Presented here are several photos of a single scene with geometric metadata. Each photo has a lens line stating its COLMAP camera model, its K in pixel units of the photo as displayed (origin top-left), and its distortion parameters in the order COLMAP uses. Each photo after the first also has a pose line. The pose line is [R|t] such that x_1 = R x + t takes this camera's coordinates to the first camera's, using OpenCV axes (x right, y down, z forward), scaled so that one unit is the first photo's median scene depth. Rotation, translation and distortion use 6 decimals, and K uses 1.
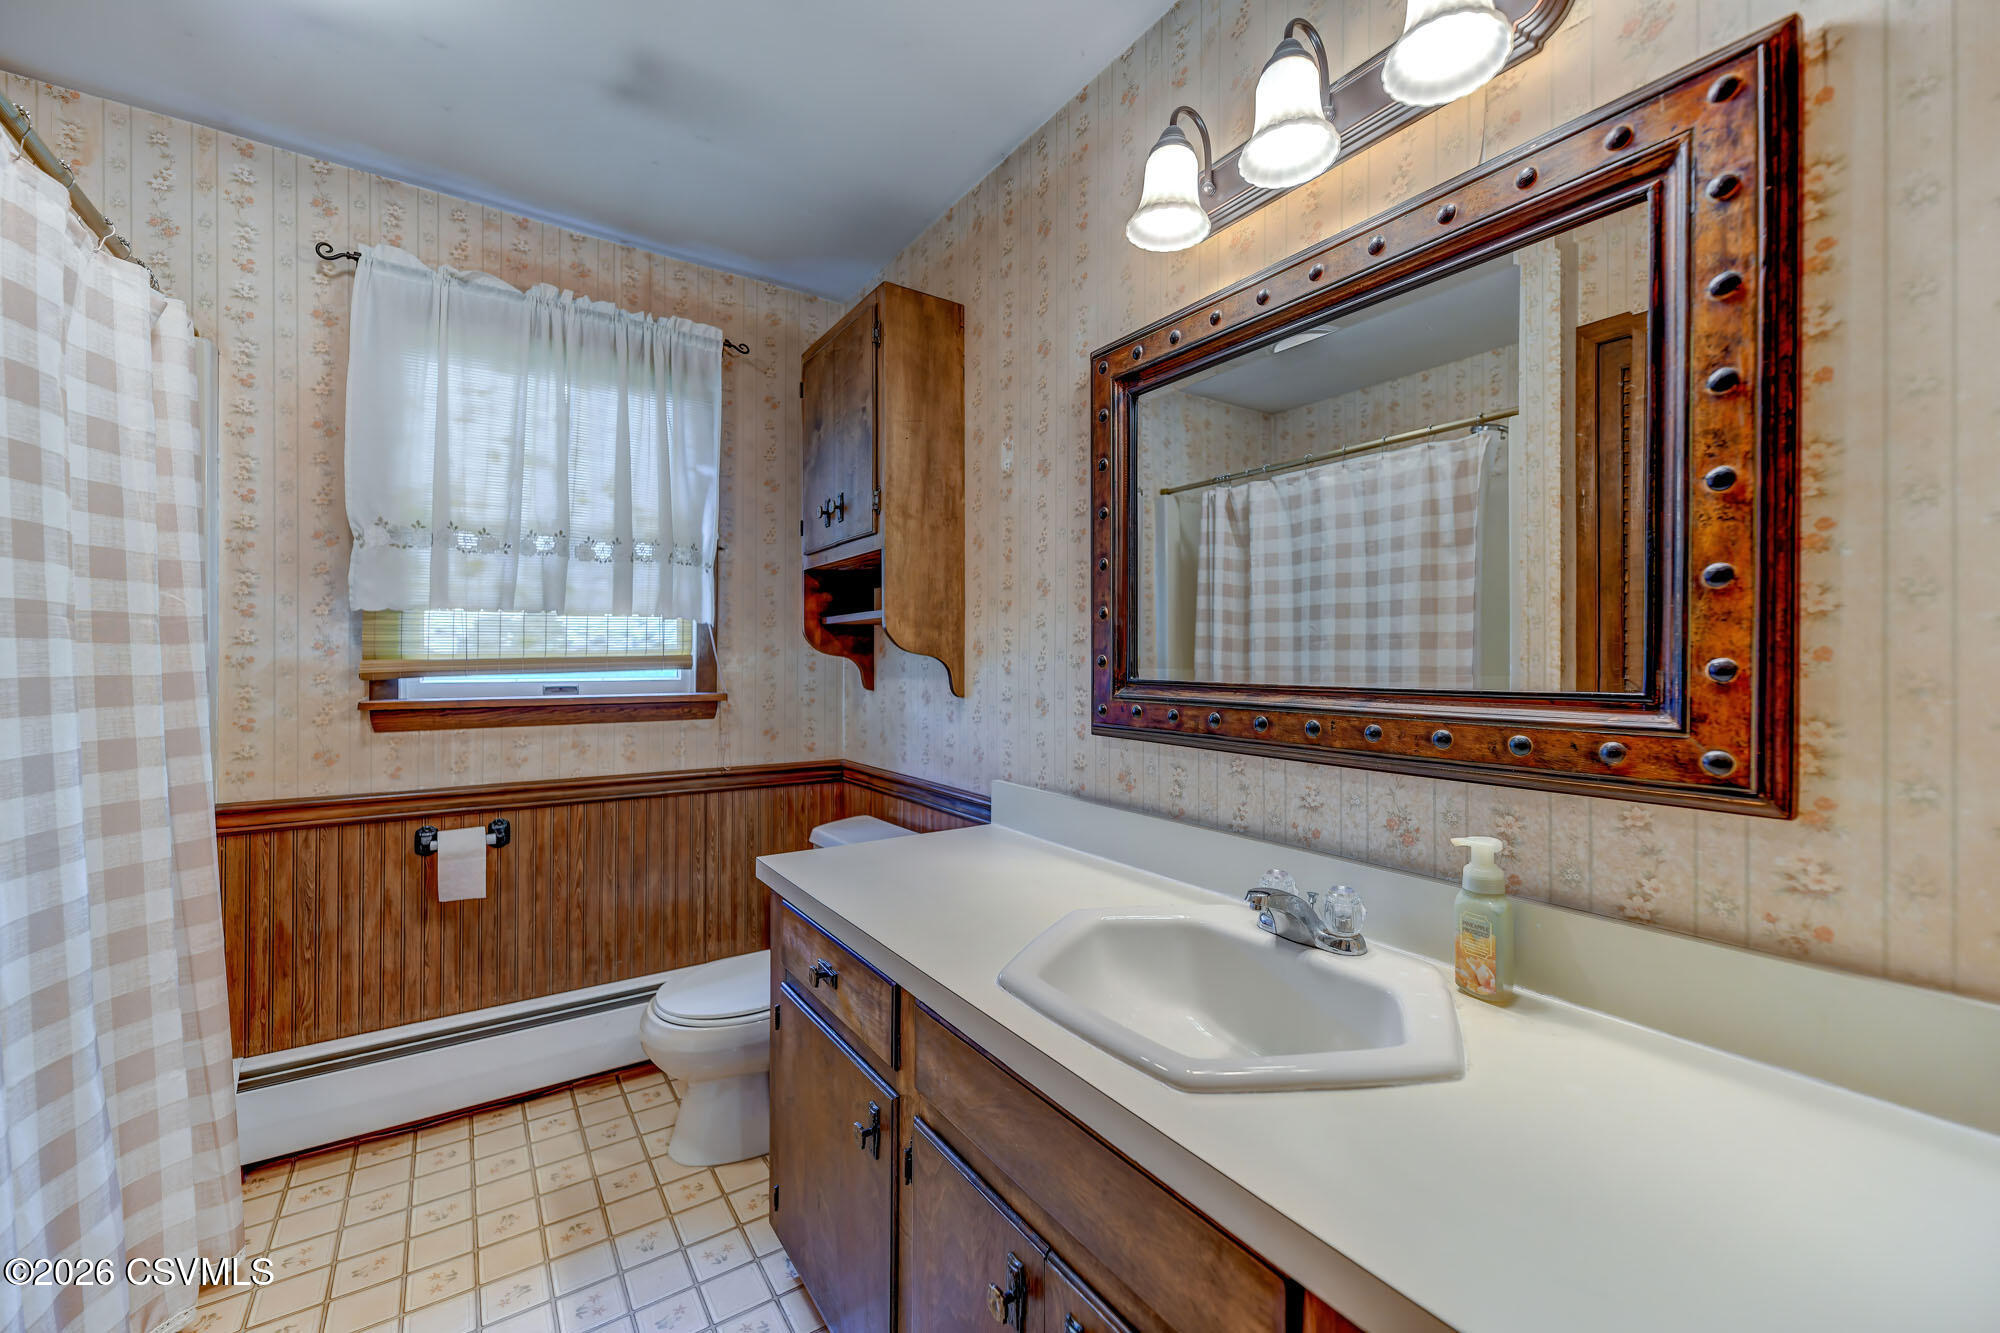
lens RADIAL K [[801.1, 0, 1007.6], [0, 801.1, 661.1], [0, 0, 1]] dist [0.015641, -0.005109]
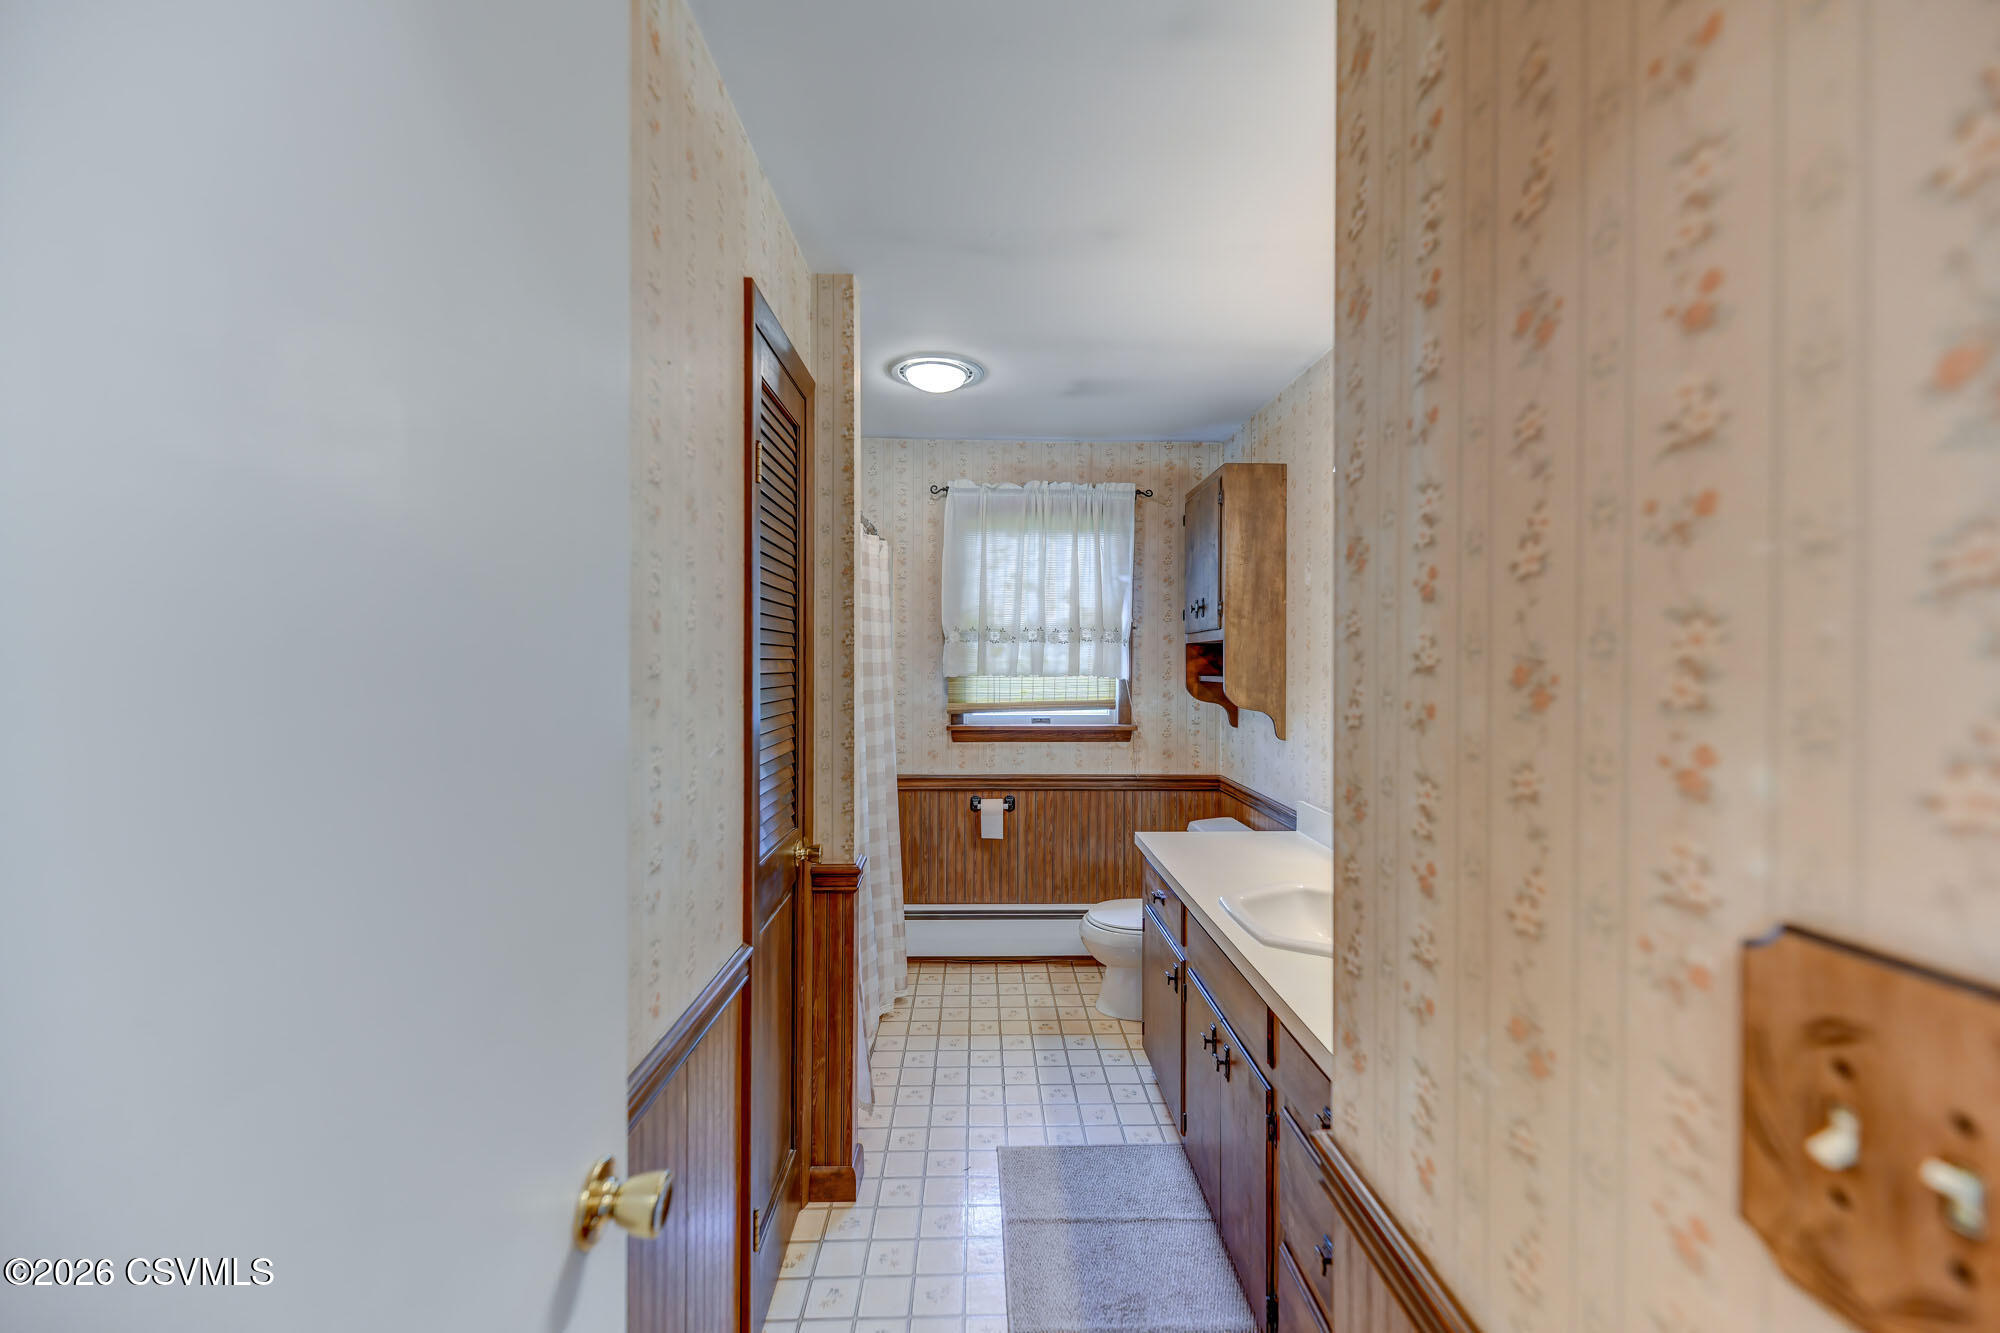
lens RADIAL K [[801.1, 0, 1007.6], [0, 801.1, 661.1], [0, 0, 1]] dist [0.015641, -0.005109]
pose [[0.843836, 0.002391, -0.536596, 0.294464], [-0.002399, 0.999997, 0.000683, -0.095135], [0.536596, 0.000711, 0.843839, -0.464270]]
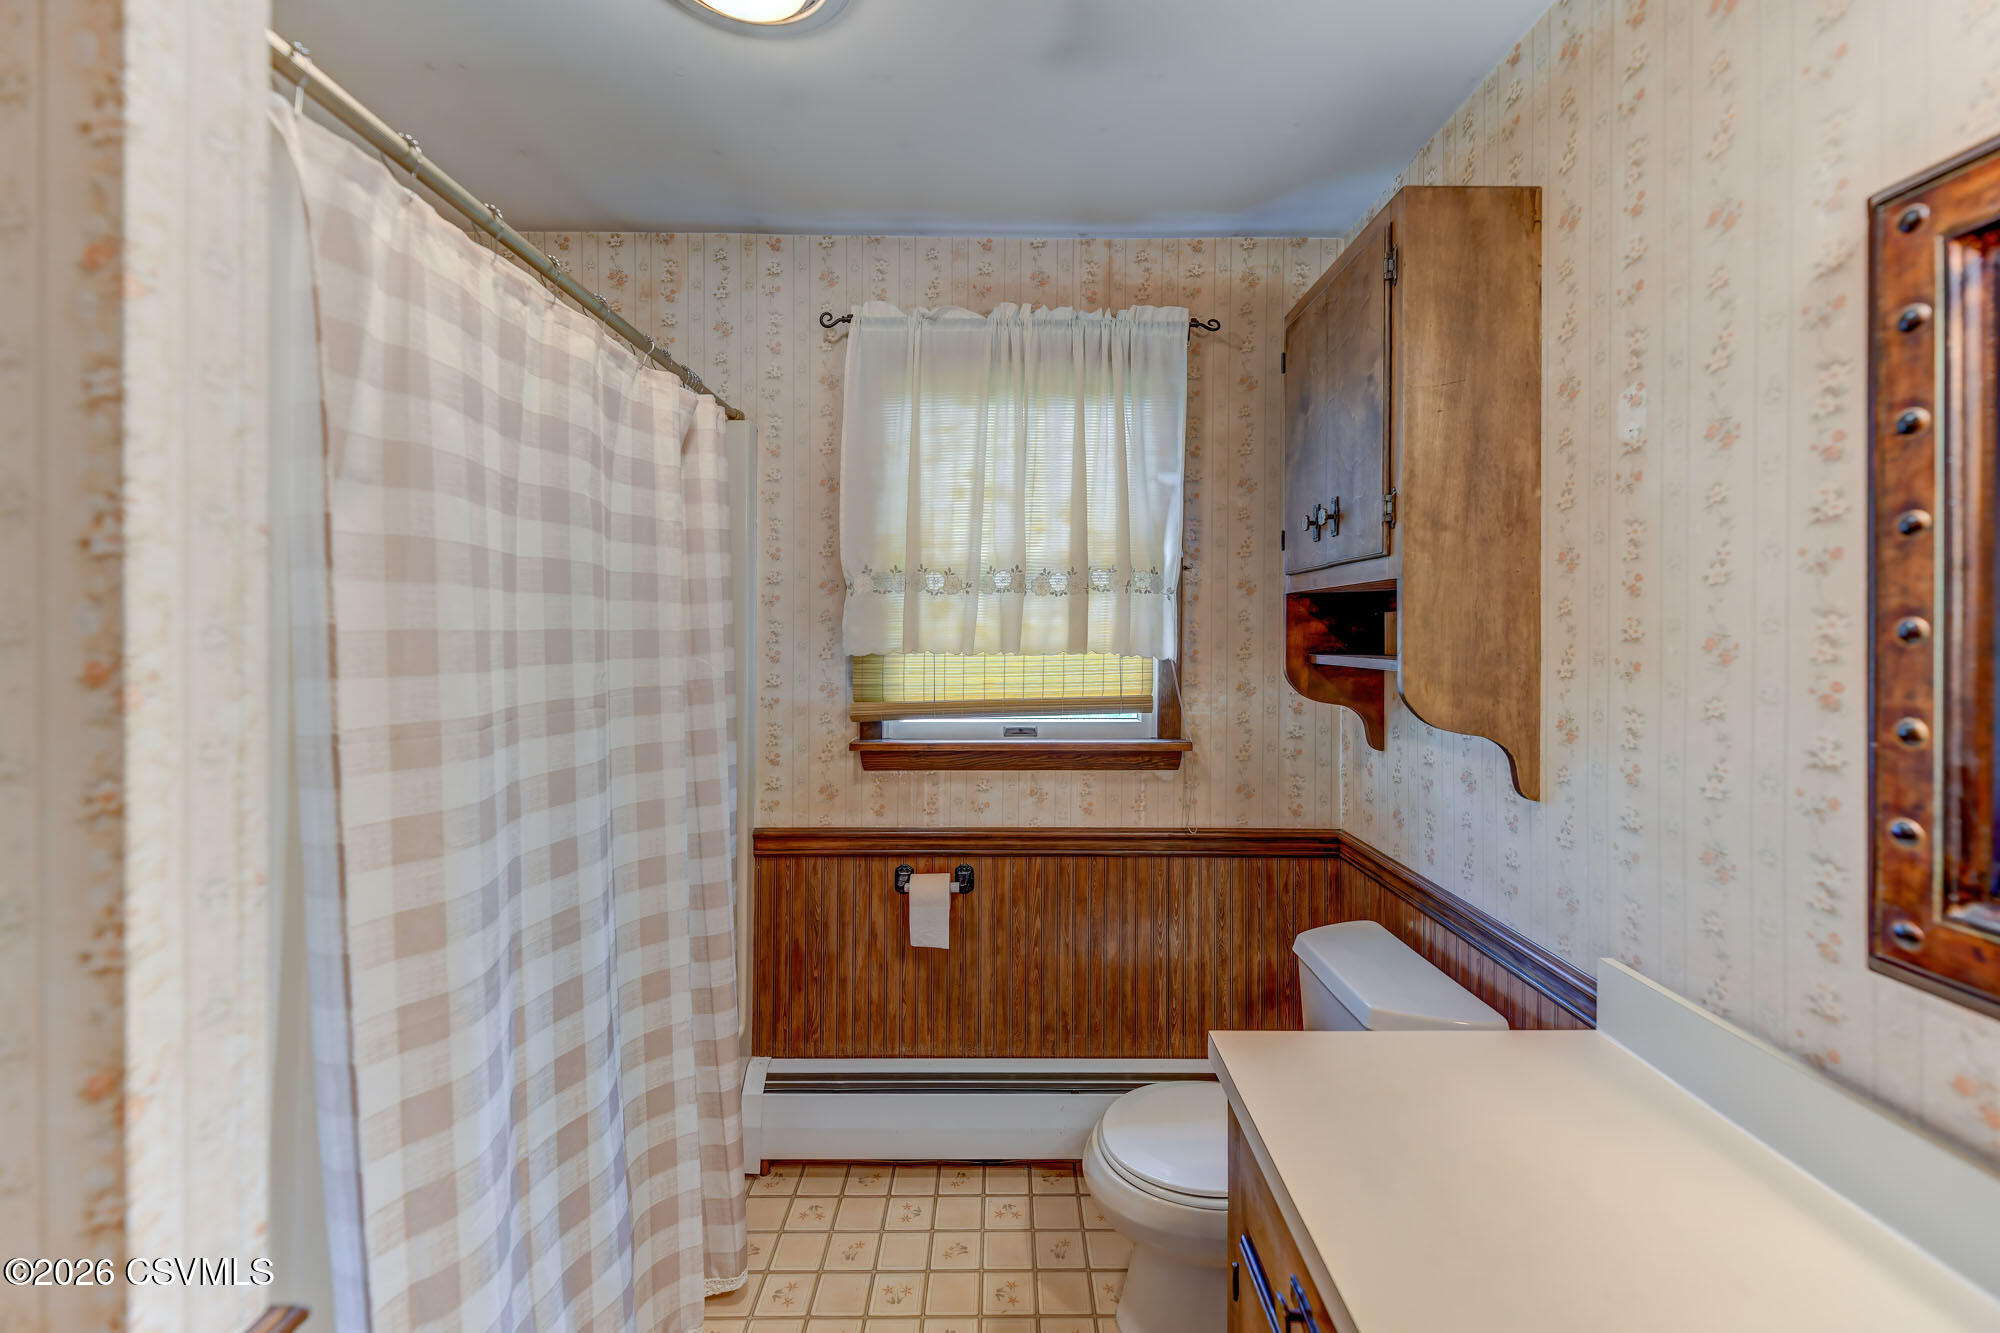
lens RADIAL K [[818.2, 0, 1000.8], [0, 818.2, 630.6], [0, 0, 1]] dist [0.013282, -0.006202]
pose [[0.824505, 0.002352, -0.565850, -0.037714], [-0.001475, 0.999997, 0.002008, -0.091686], [0.565853, -0.000821, 0.824506, 0.219241]]
